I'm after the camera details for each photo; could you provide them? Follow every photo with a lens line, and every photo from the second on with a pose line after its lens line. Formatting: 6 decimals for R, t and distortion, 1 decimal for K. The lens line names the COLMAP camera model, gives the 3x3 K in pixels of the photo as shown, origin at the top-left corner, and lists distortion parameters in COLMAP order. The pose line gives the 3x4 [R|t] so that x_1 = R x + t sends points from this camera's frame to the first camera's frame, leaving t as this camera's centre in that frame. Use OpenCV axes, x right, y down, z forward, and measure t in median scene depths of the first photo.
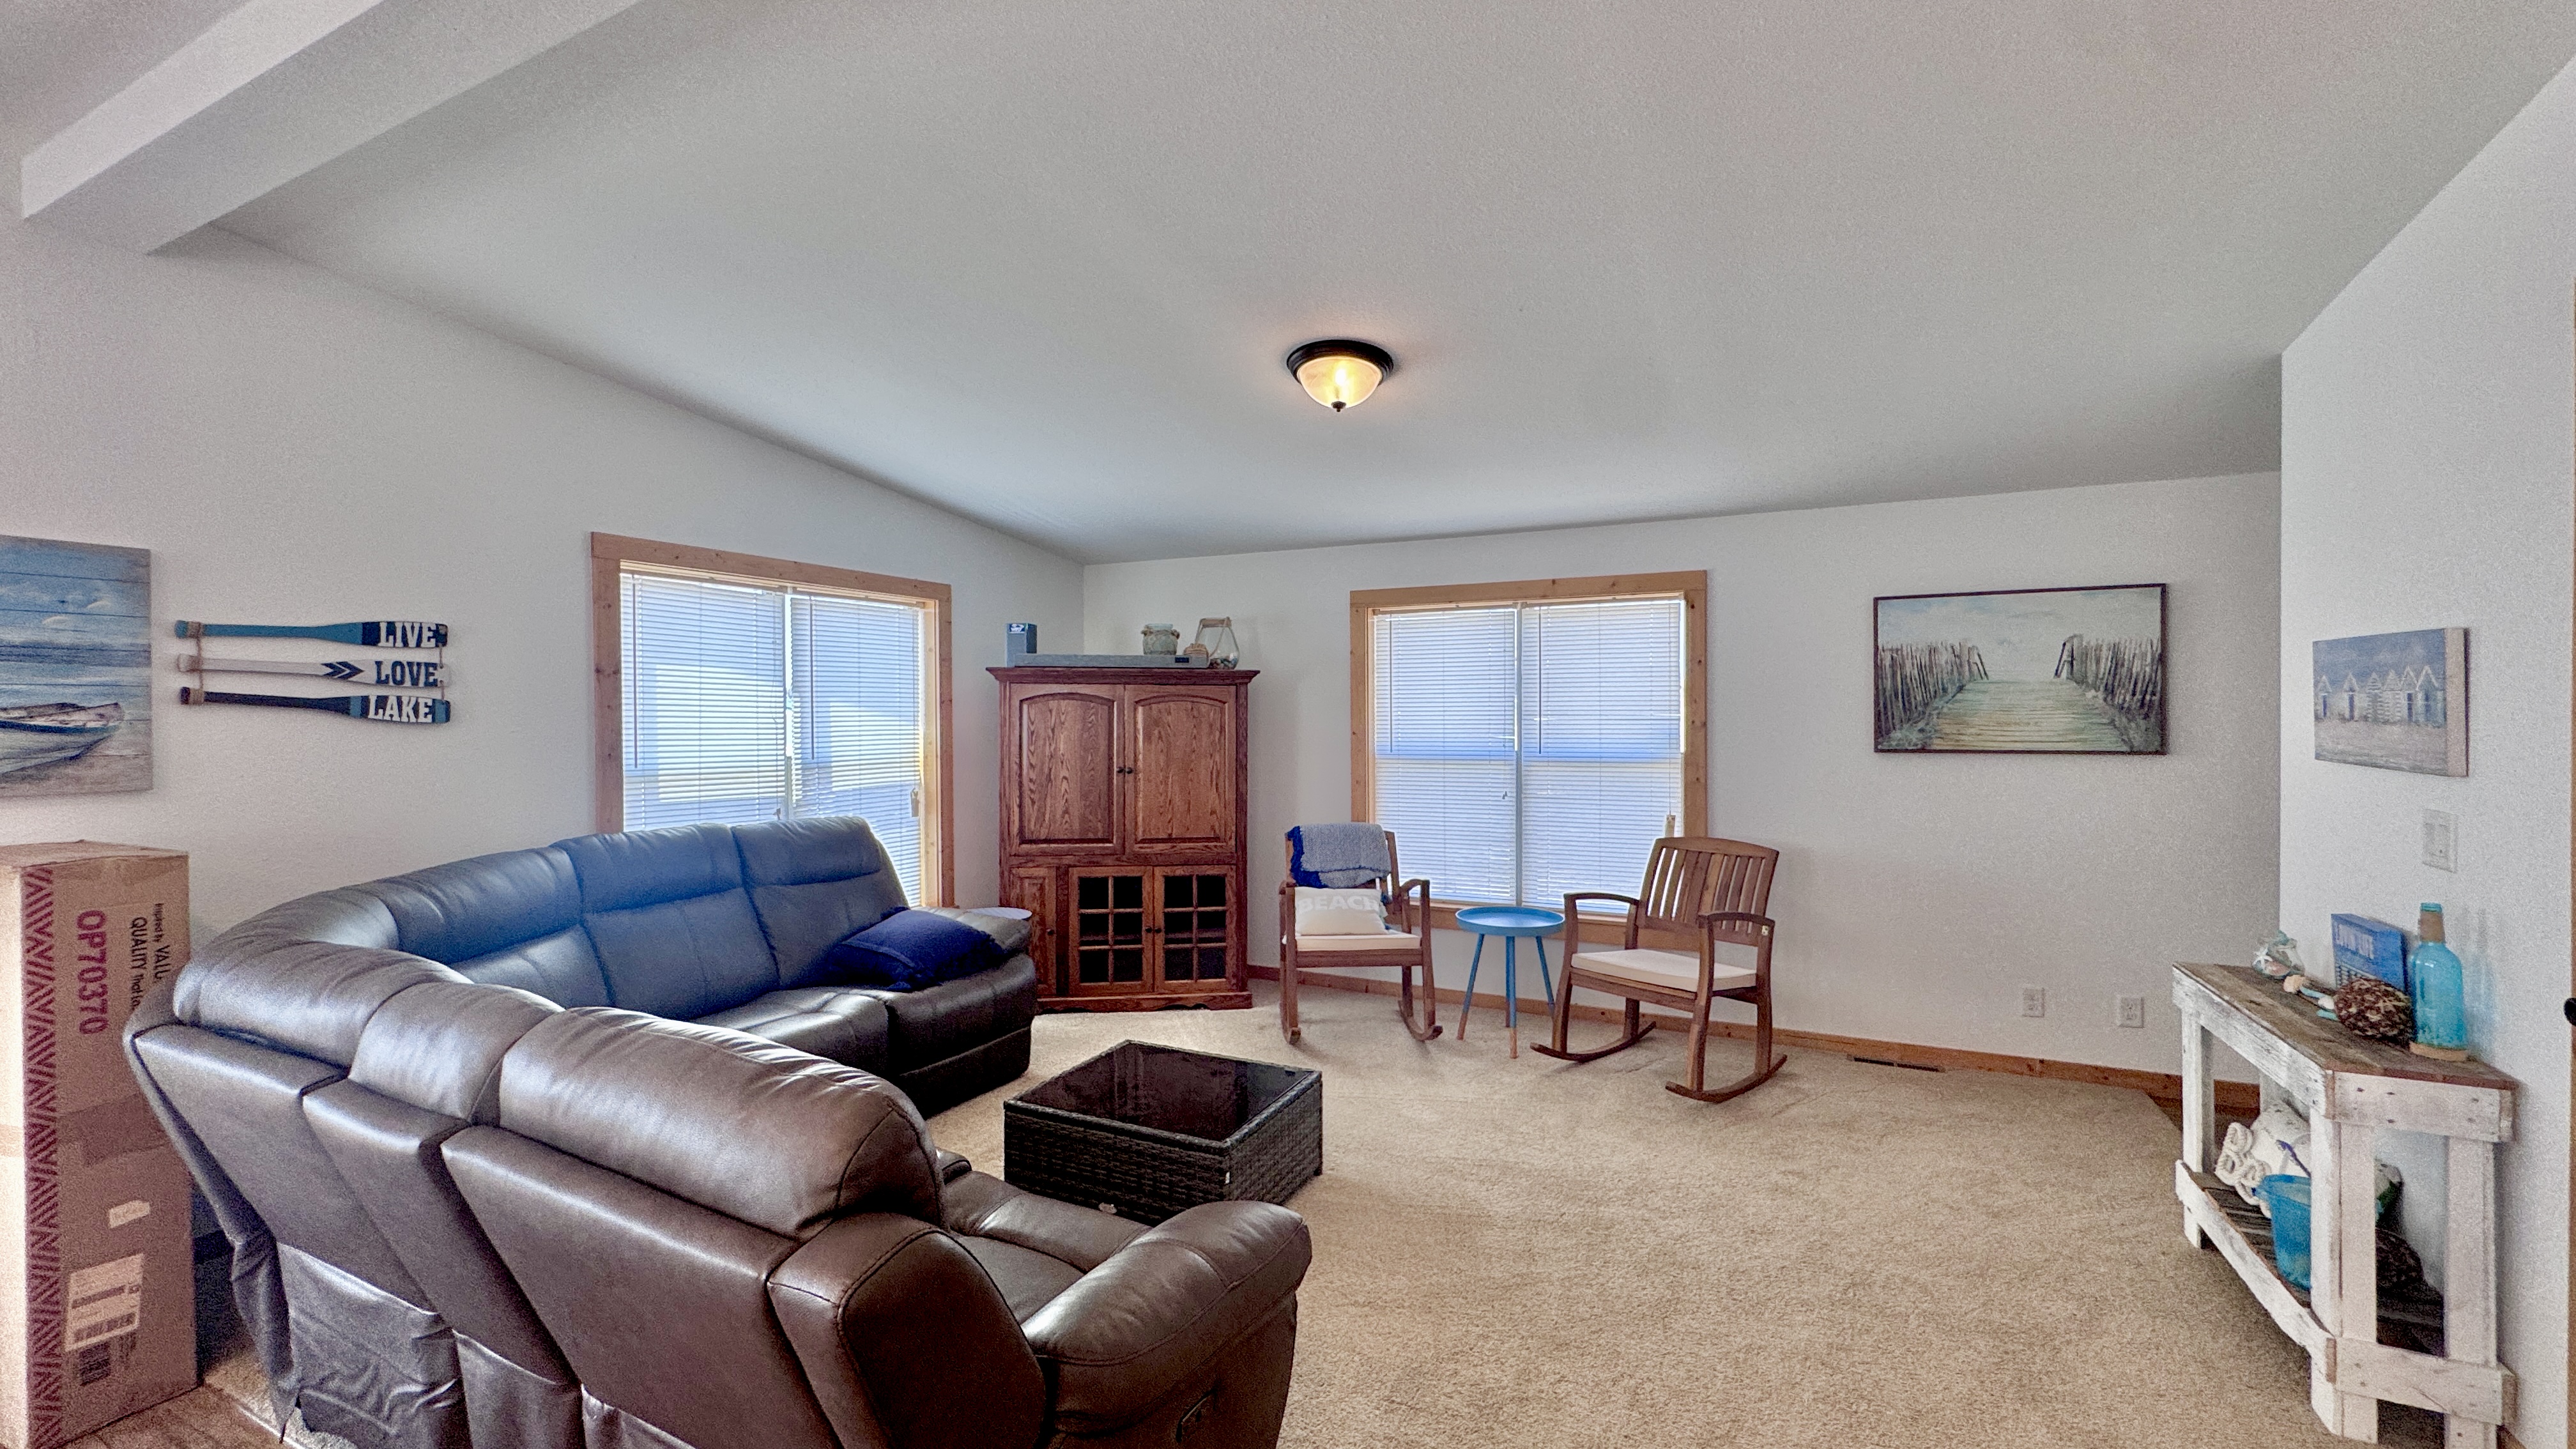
lens RADIAL K [[1030.2, 0, 1285.4], [0, 1030.2, 722.5], [0, 0, 1]] dist [-0.002945, -0.000009]
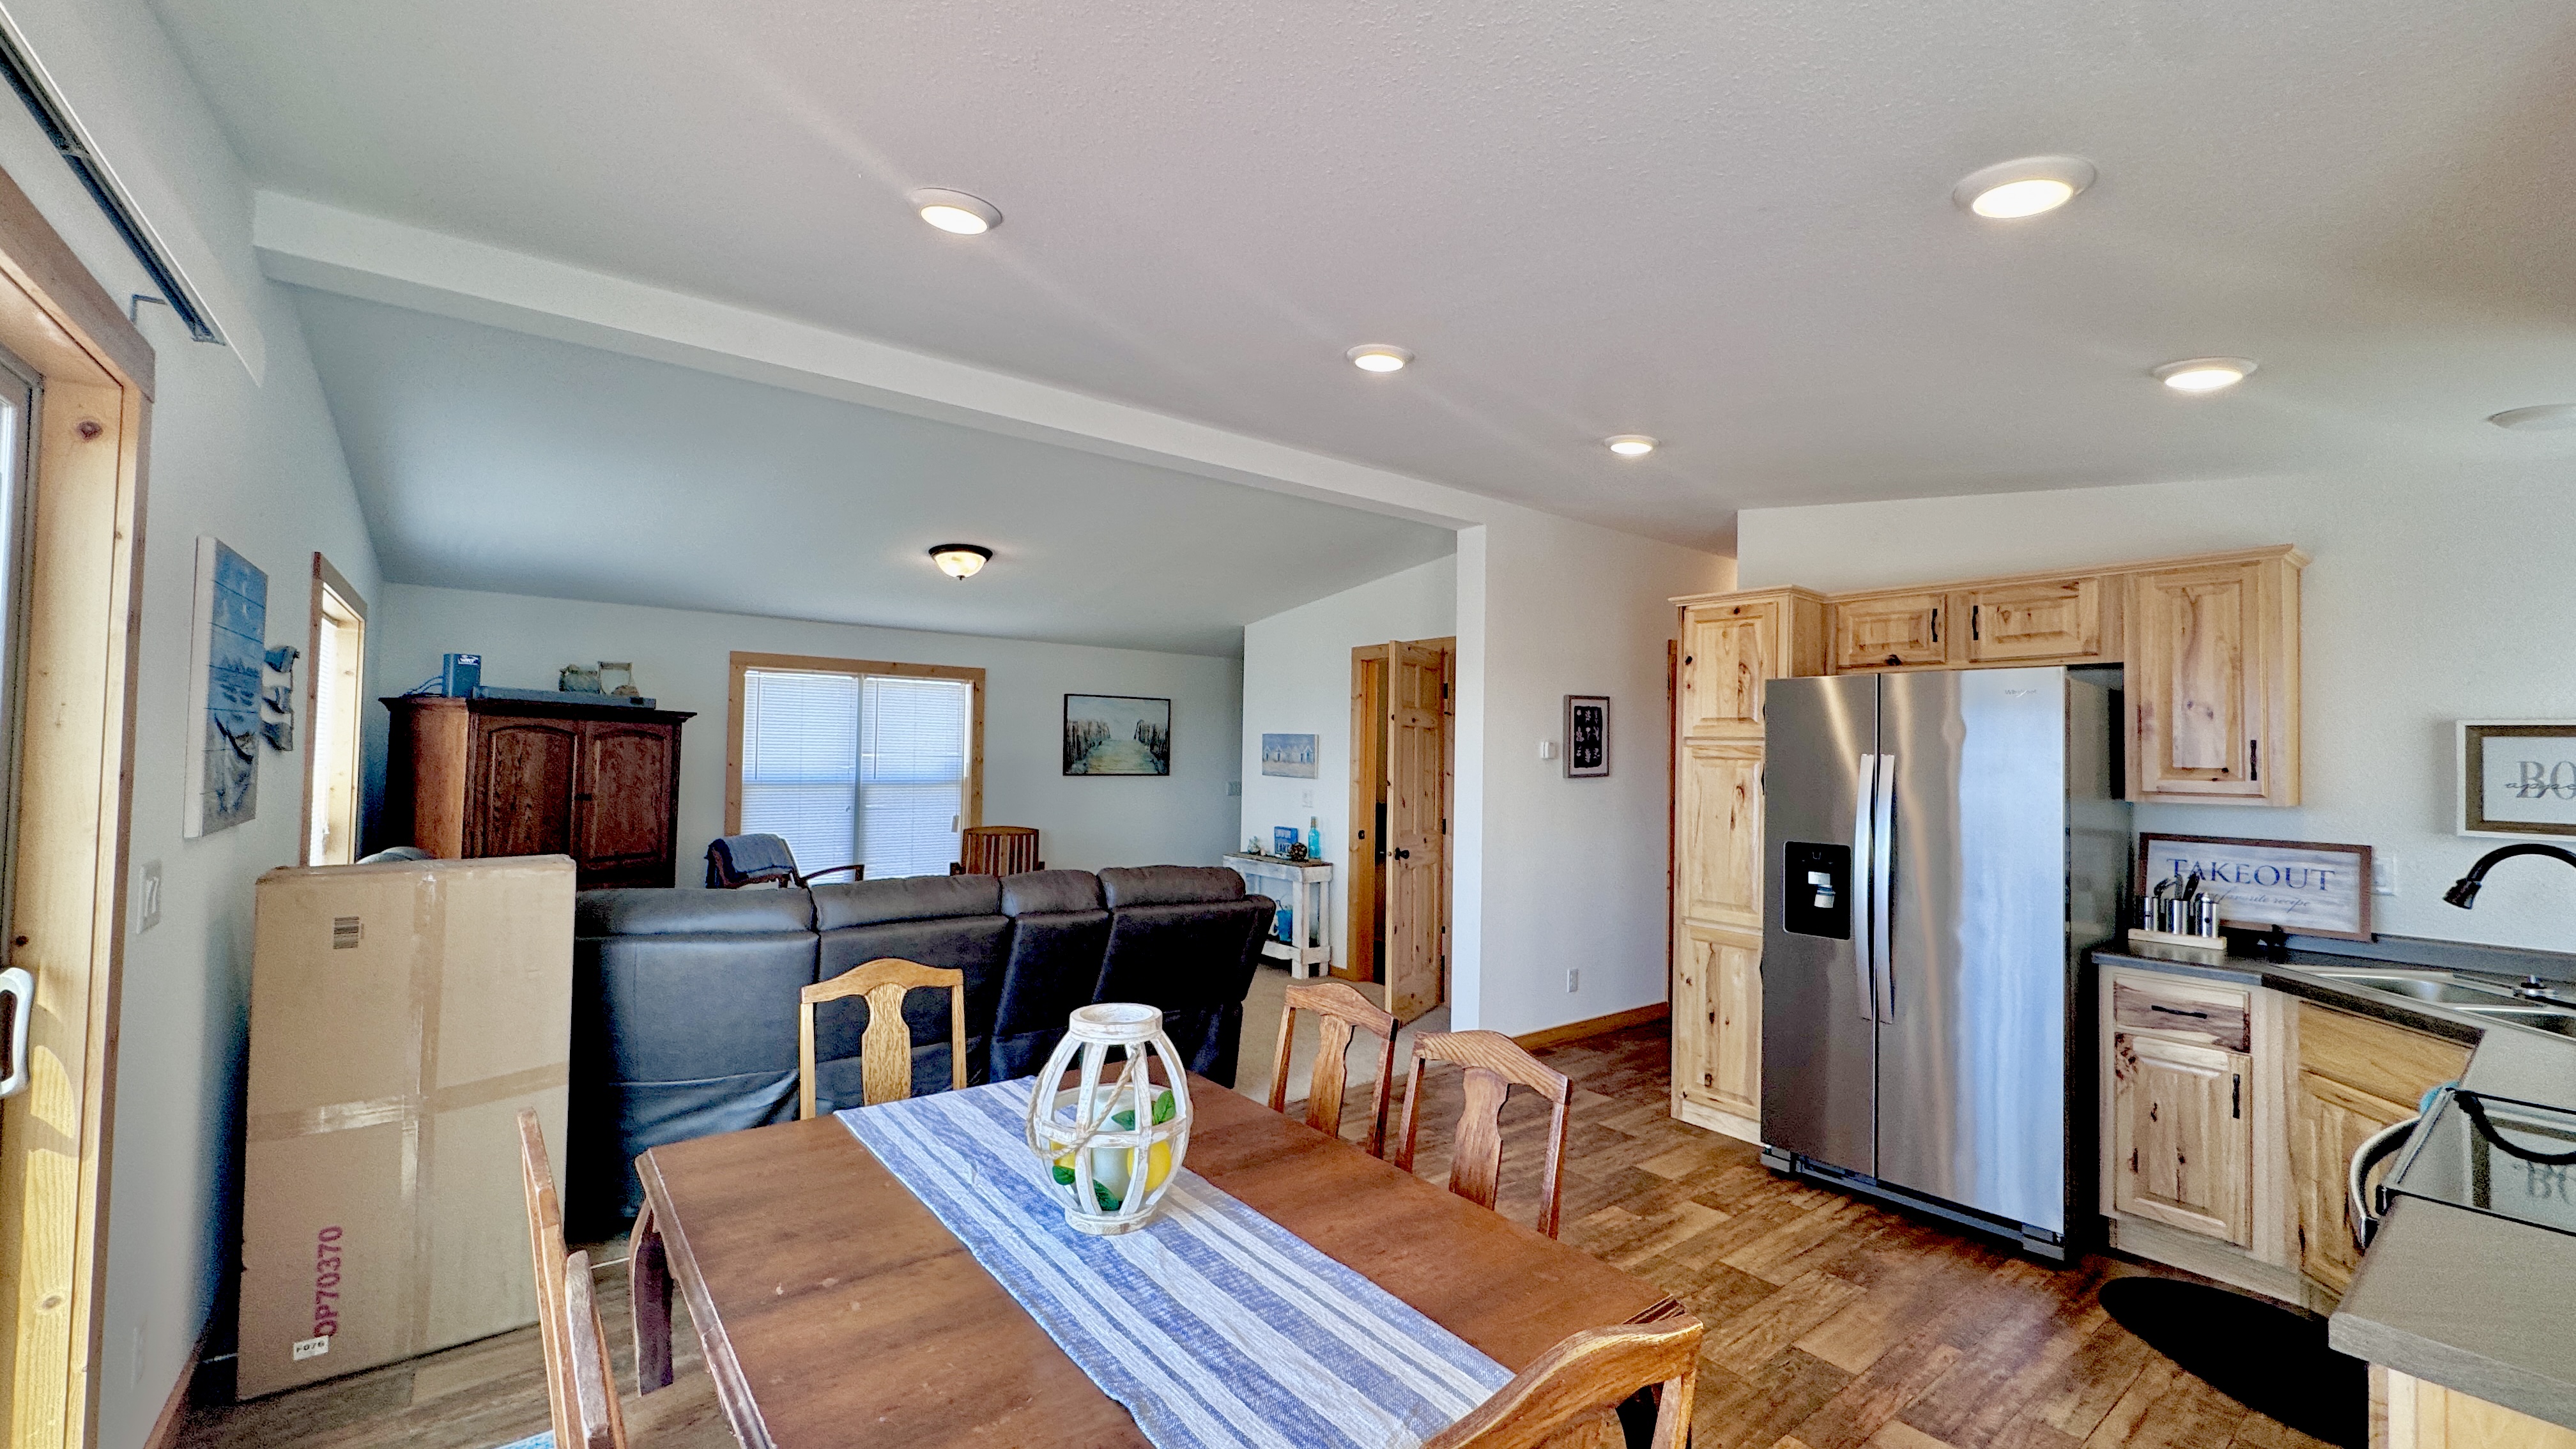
lens RADIAL K [[1030.2, 0, 1285.4], [0, 1030.2, 722.5], [0, 0, 1]] dist [-0.002945, -0.000009]
pose [[0.438543, 0.039976, 0.897820, -0.945135], [-0.011825, 0.999180, -0.038713, -0.000108], [-0.898632, 0.006361, 0.438657, -0.193142]]
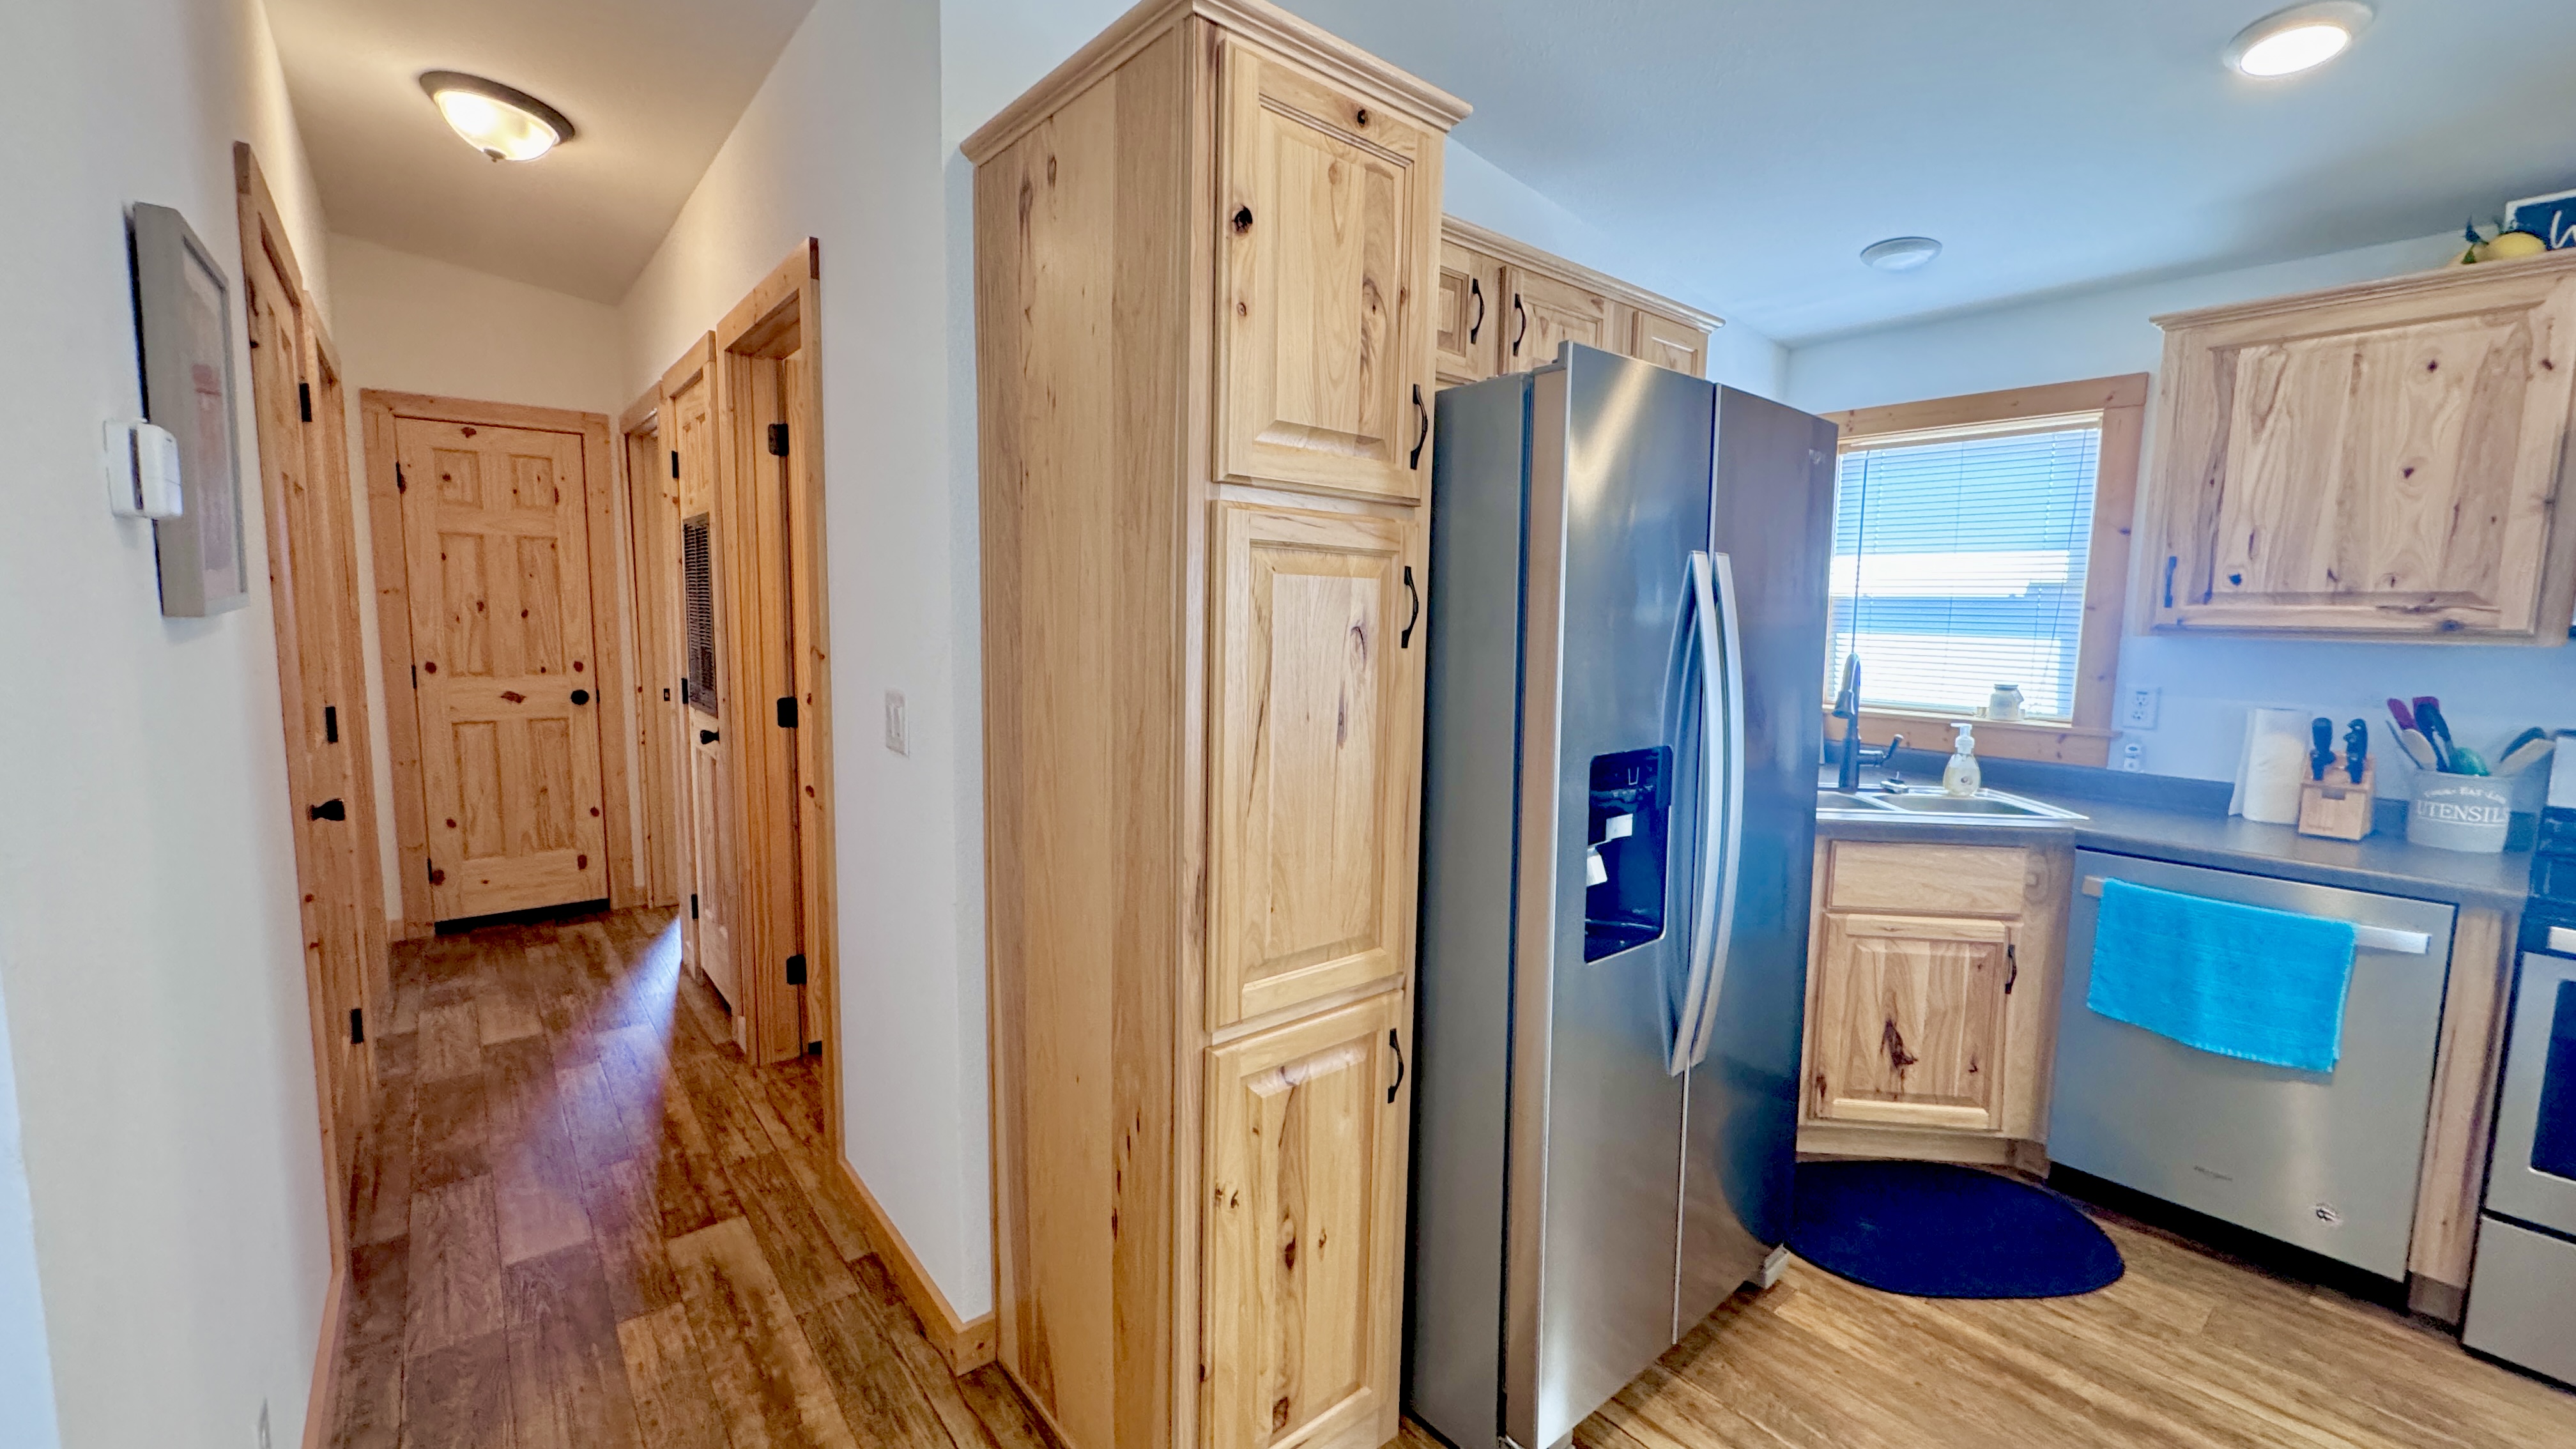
lens RADIAL K [[1030.2, 0, 1285.4], [0, 1030.2, 722.5], [0, 0, 1]] dist [-0.002945, -0.000009]
pose [[-0.910397, -0.055878, 0.409946, -0.024608], [-0.008205, 0.993081, 0.117140, 0.008387], [-0.413655, 0.103280, -0.904557, 0.178744]]
